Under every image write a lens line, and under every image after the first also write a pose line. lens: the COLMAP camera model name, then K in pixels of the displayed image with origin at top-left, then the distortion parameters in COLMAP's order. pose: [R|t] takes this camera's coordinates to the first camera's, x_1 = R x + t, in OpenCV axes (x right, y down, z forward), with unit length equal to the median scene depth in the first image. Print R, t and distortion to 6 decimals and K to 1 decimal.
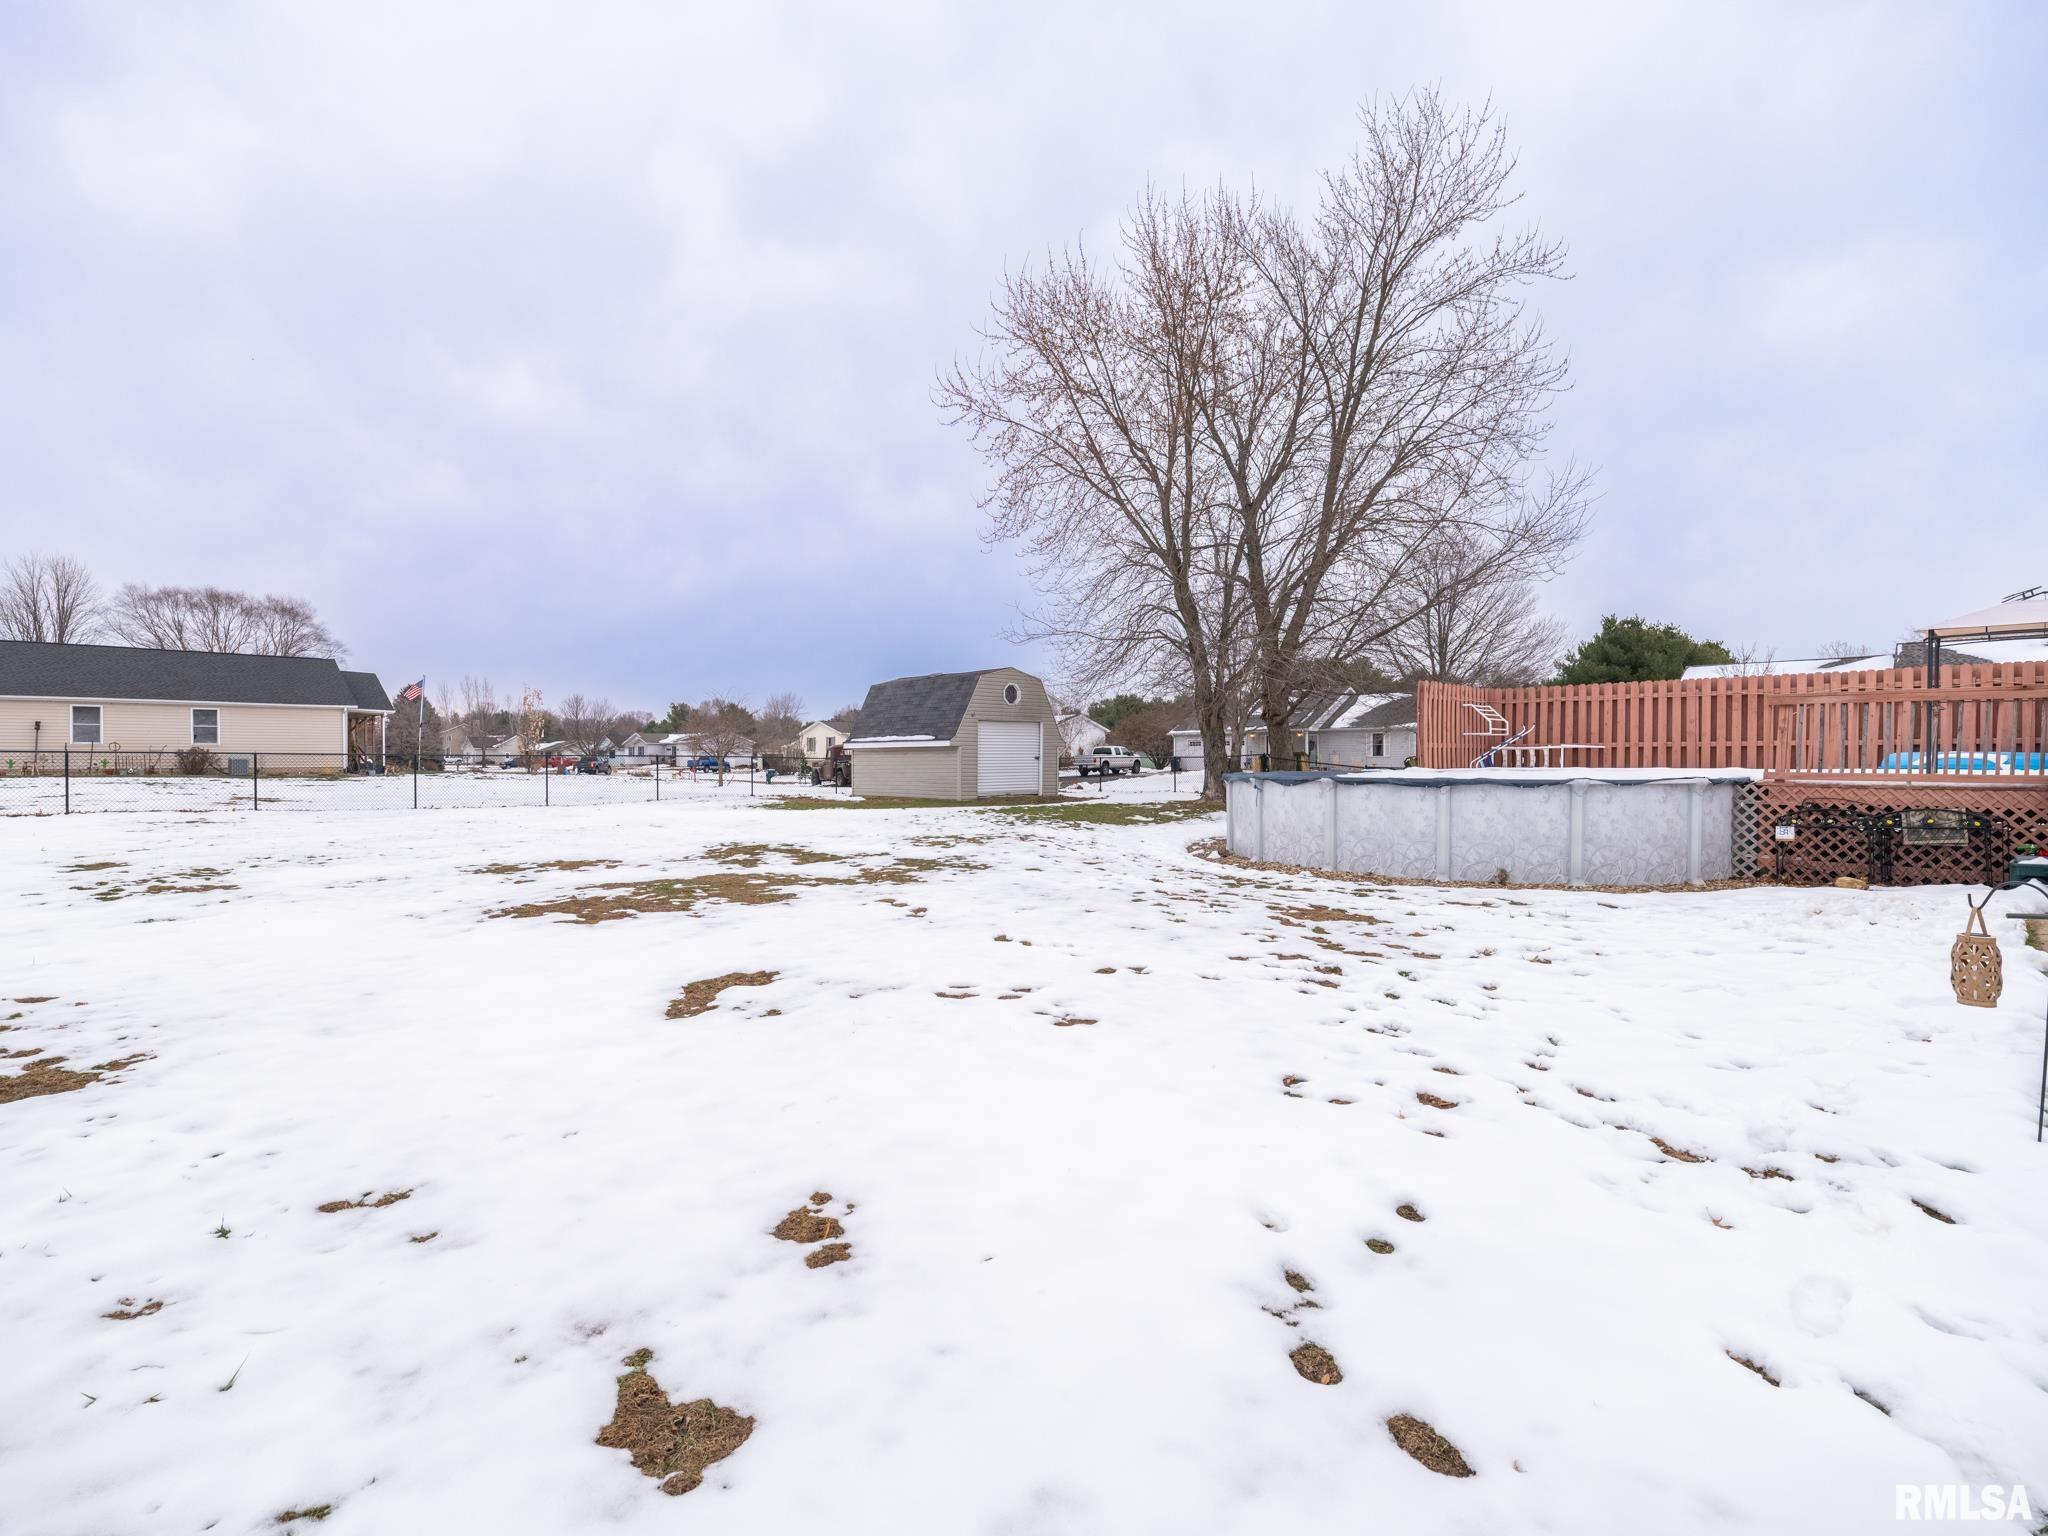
lens RADIAL K [[1006.7, 0, 1011.6], [0, 1006.7, 768.4], [0, 0, 1]] dist [-0.001199, 0.000425]
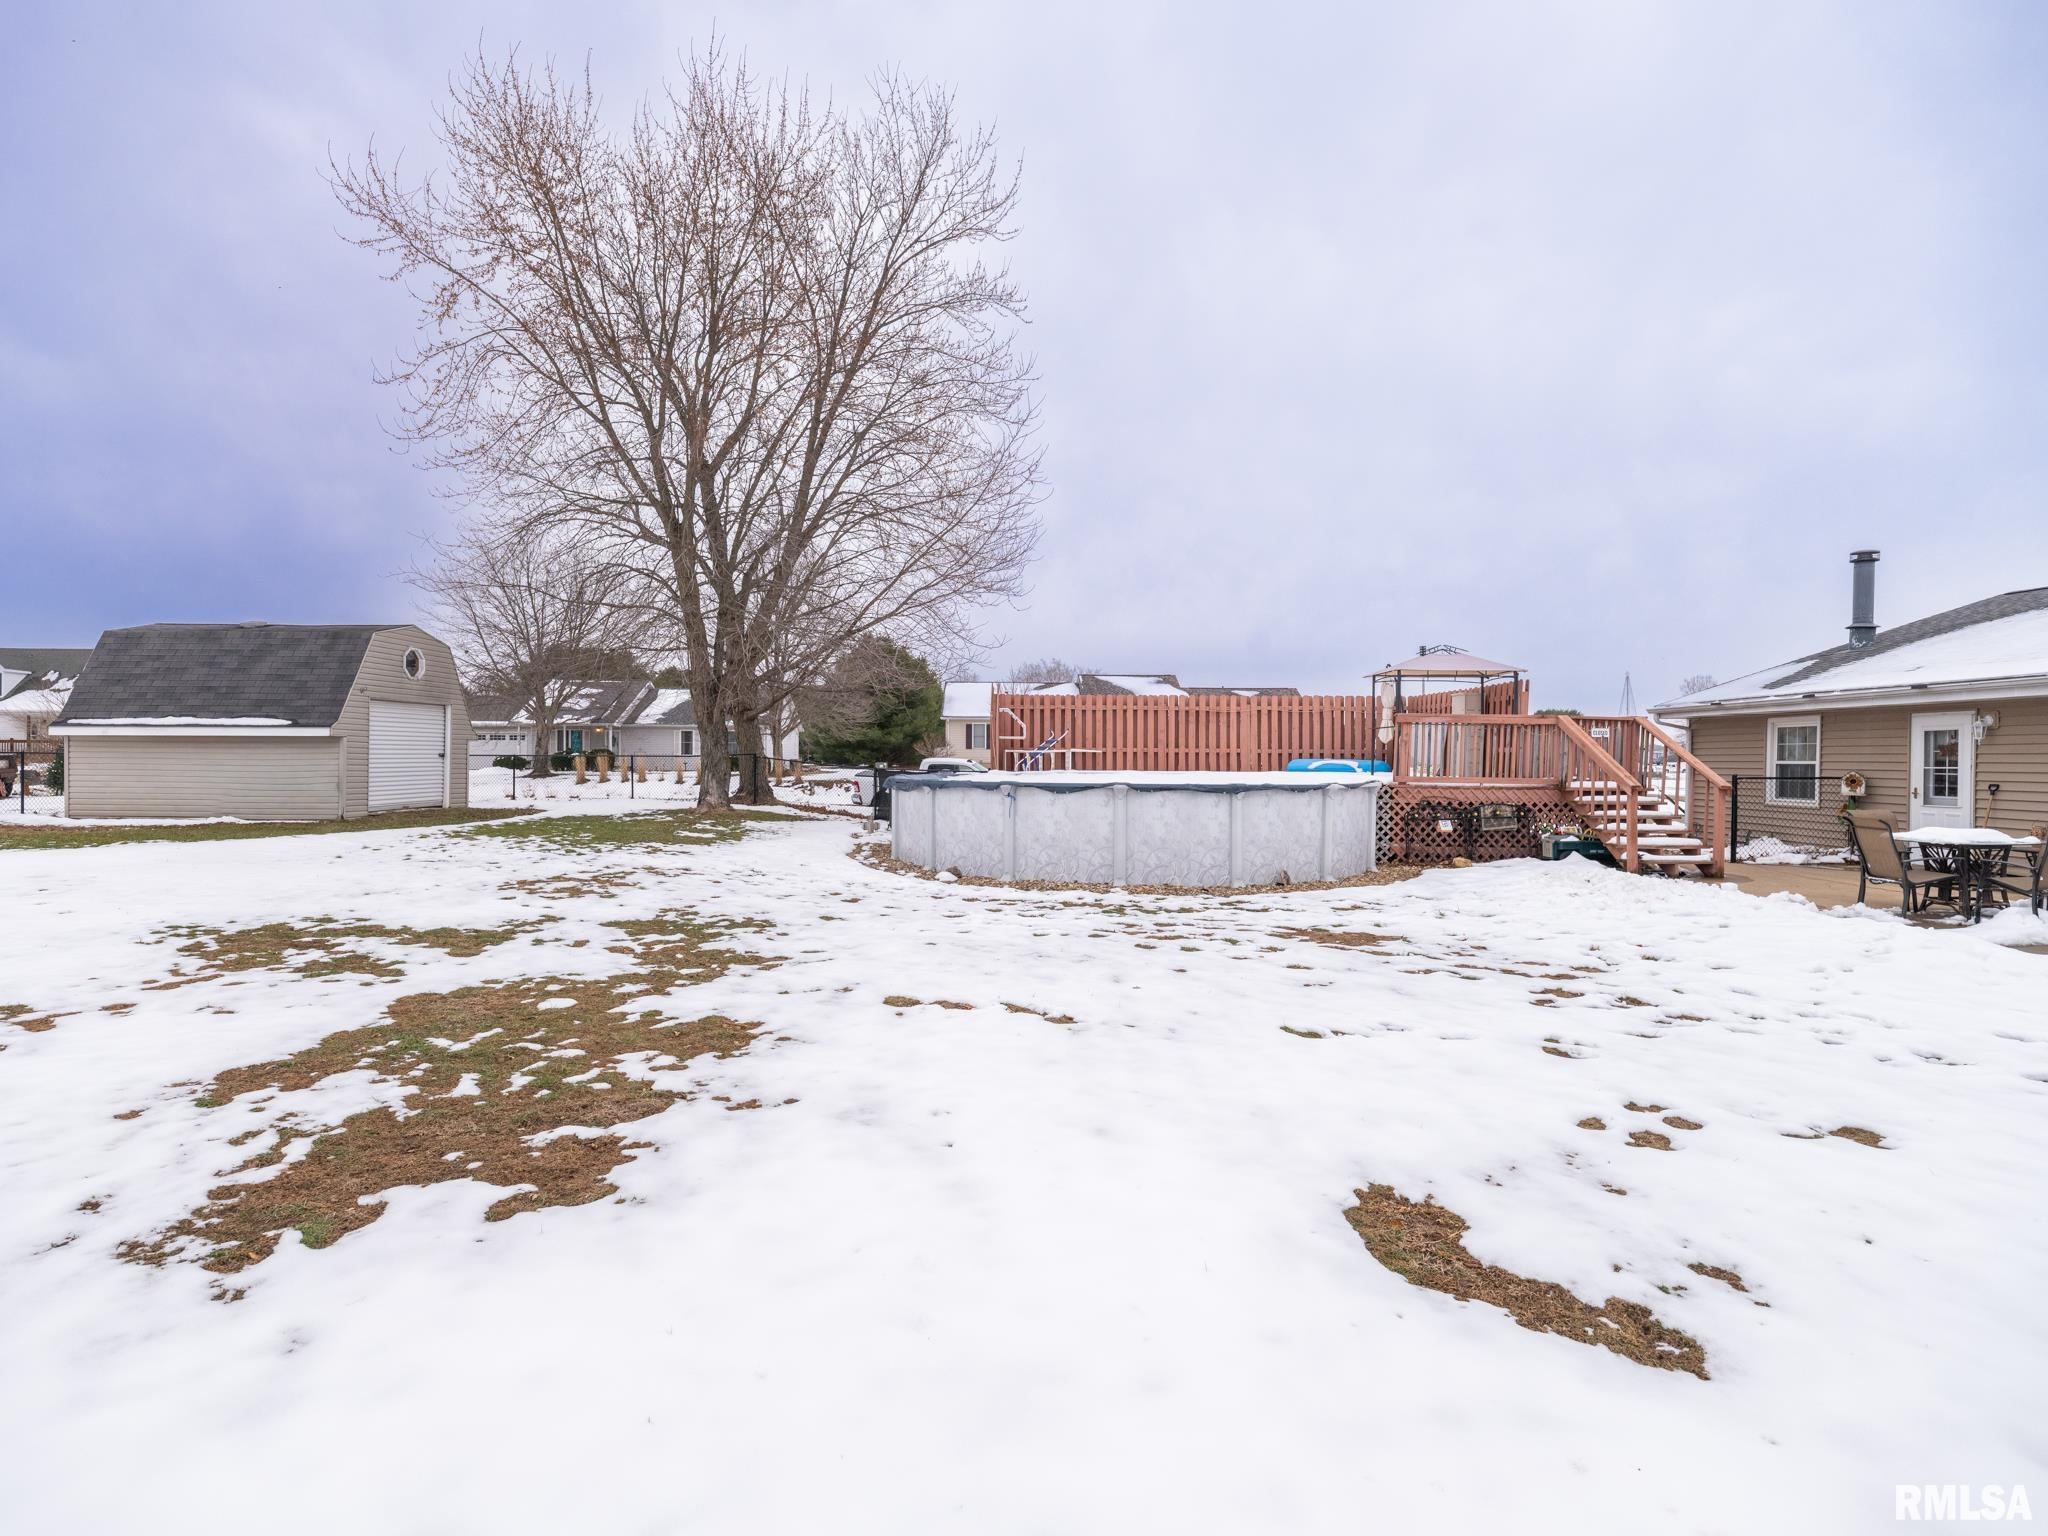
lens RADIAL K [[994.7, 0, 1017.3], [0, 994.7, 773.7], [0, 0, 1]] dist [0.002201, 0.000857]
pose [[0.695645, -0.004161, 0.718373, -0.211976], [-0.002049, 0.999968, 0.007777, -0.003907], [-0.718382, -0.006882, 0.695614, 0.225606]]
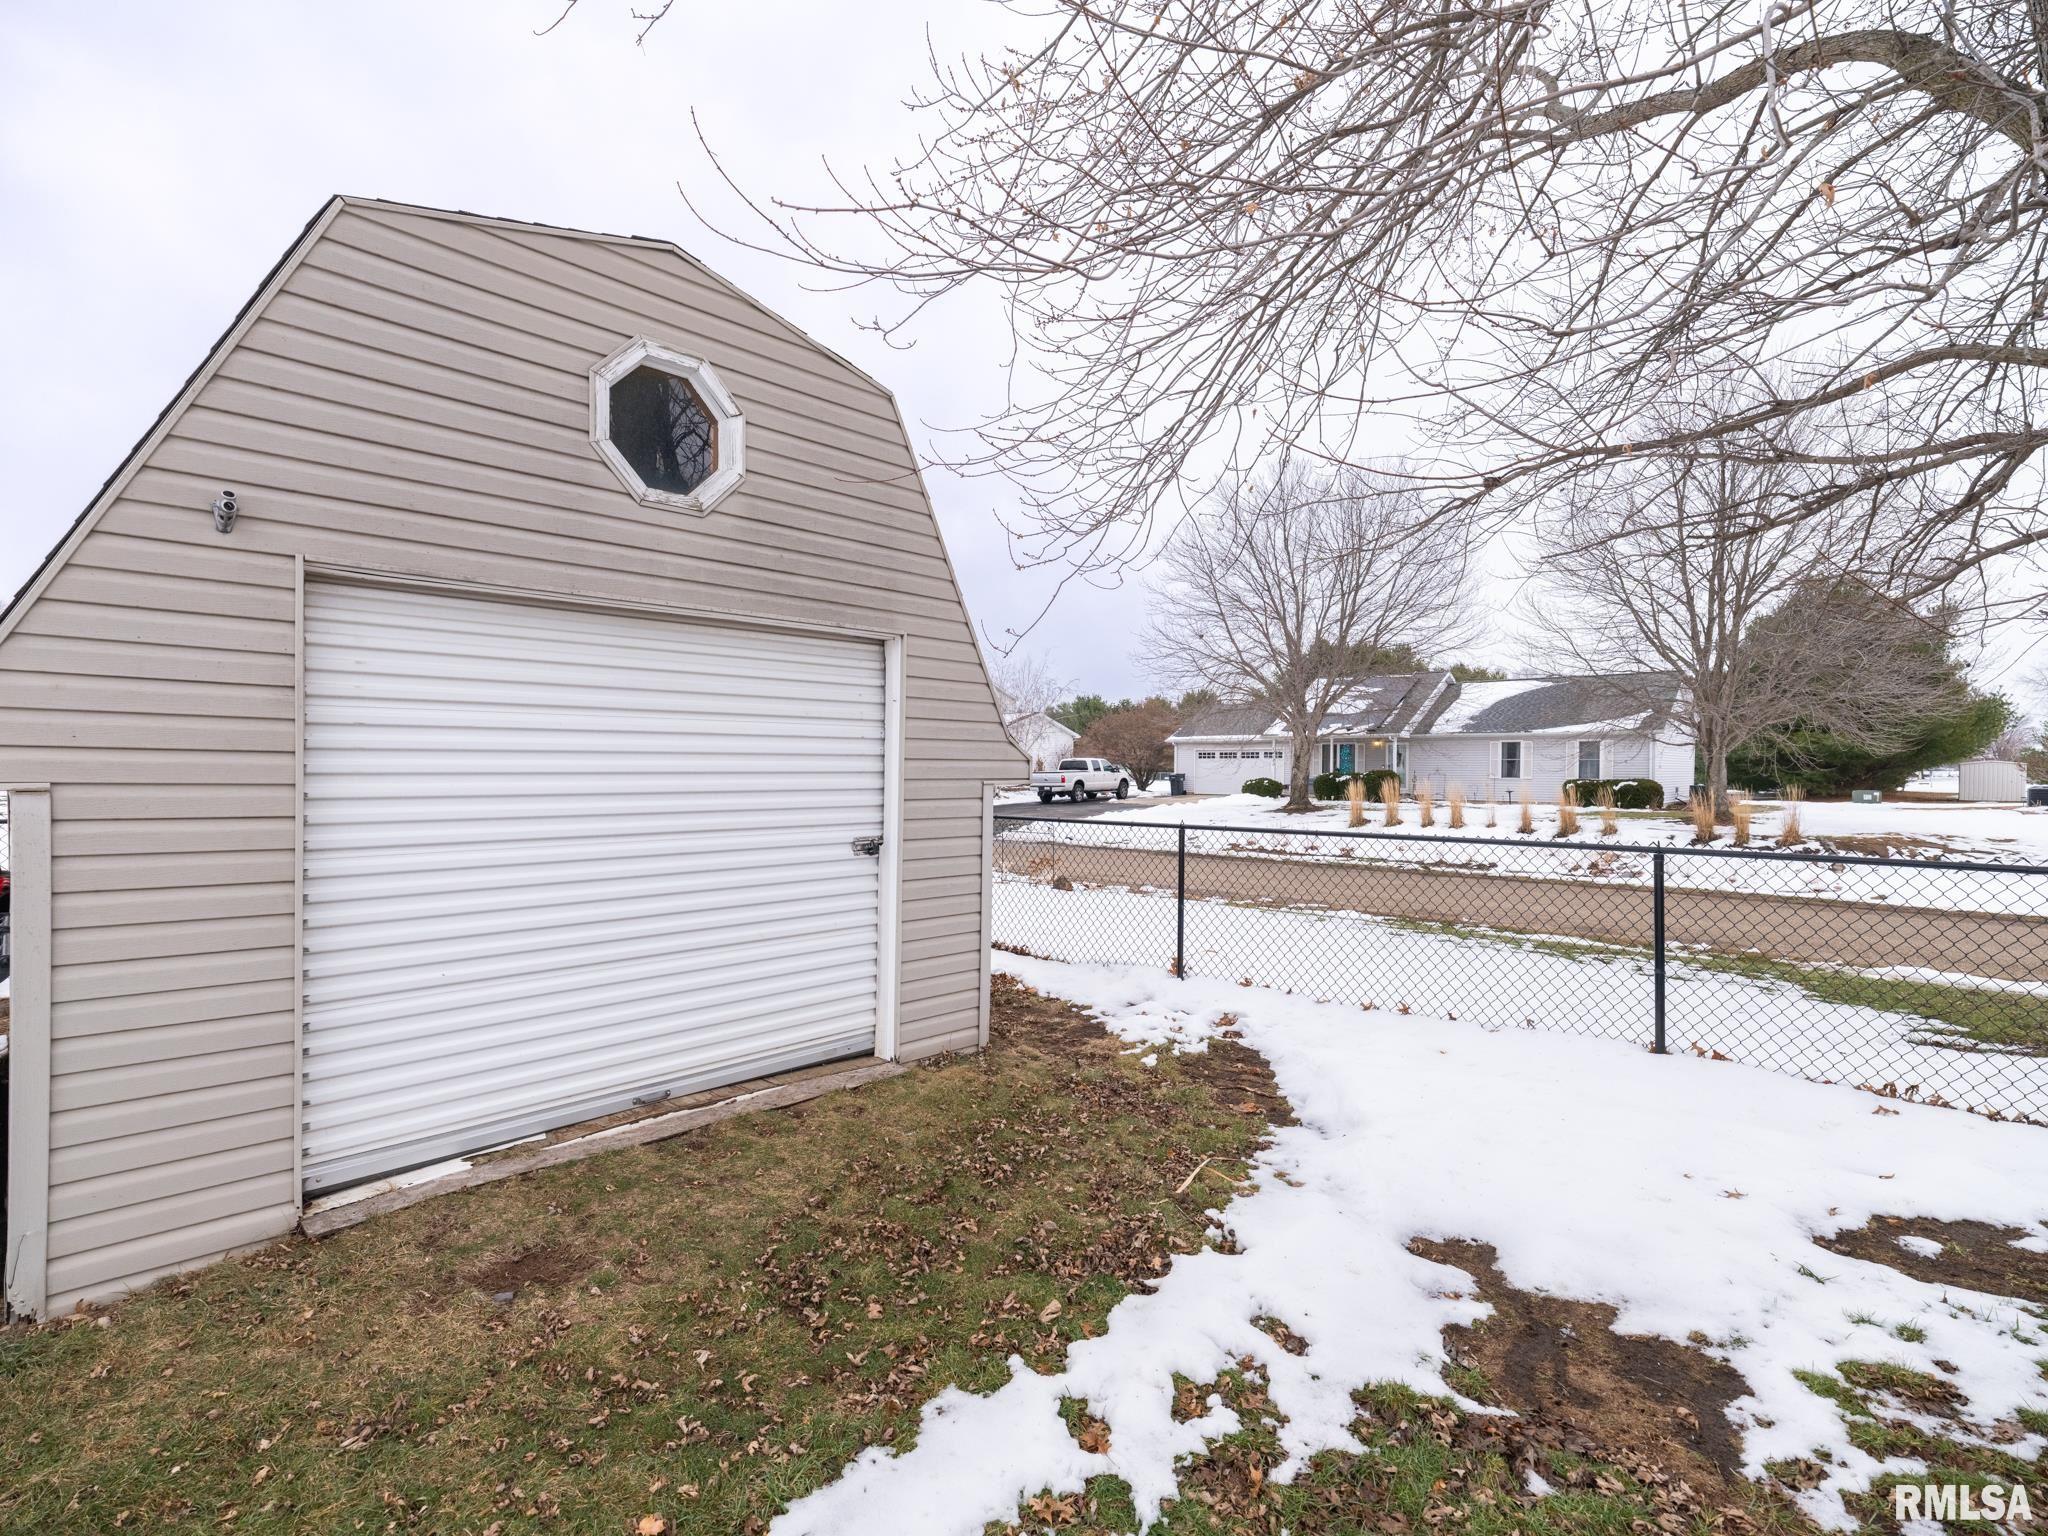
lens RADIAL K [[937.0, 0, 1015.8], [0, 937.0, 770.3], [0, 0, 1]] dist [0.000030, 0.003701]
pose [[0.998624, 0.006357, 0.052049, 0.045749], [-0.006082, 0.999967, -0.005436, -0.024458], [-0.052082, 0.005112, 0.998630, 0.890862]]
